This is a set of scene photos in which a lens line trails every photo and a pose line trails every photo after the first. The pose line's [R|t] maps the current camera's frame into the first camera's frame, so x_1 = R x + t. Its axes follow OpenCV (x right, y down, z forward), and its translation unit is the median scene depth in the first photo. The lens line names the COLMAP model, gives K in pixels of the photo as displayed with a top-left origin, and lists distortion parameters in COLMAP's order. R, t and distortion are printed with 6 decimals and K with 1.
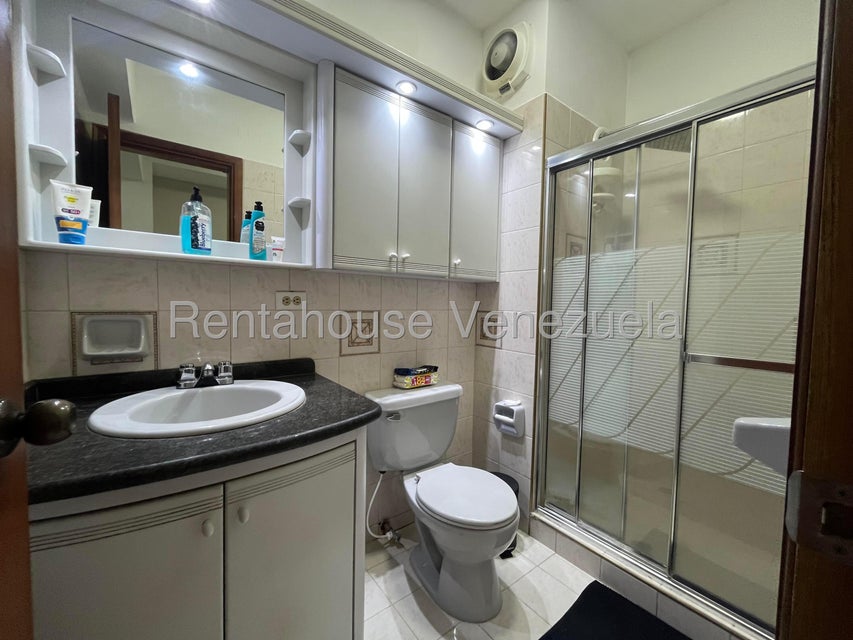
lens RADIAL K [[345.7, 0, 427.3], [0, 345.7, 320.8], [0, 0, 1]] dist [-0.005501, 0.000095]
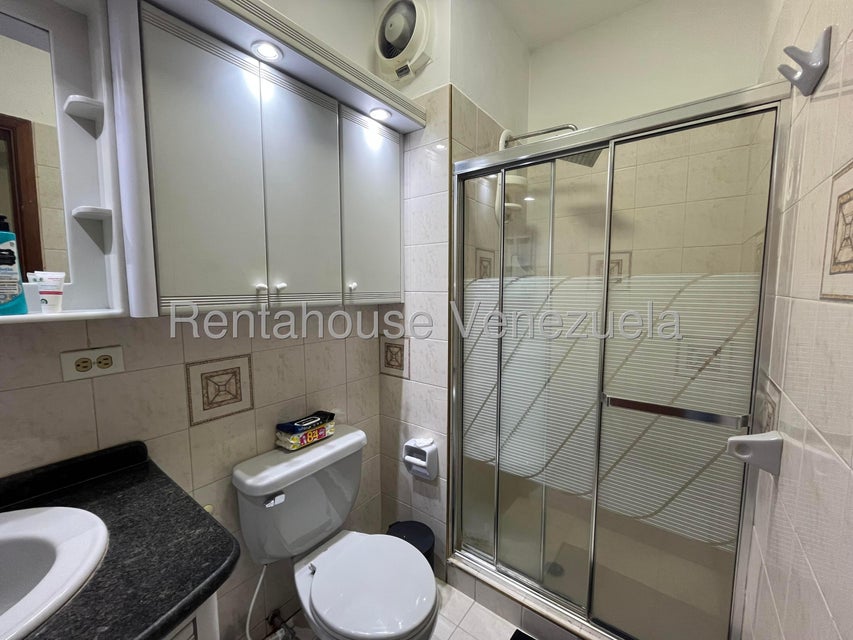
lens RADIAL K [[345.7, 0, 426.5], [0, 345.7, 321.7], [0, 0, 1]] dist [-0.005501, 0.000095]
pose [[0.962943, -0.044951, 0.265933, 0.036443], [0.031697, 0.998042, 0.053927, -0.132255], [-0.267836, -0.043500, 0.962482, 0.184594]]
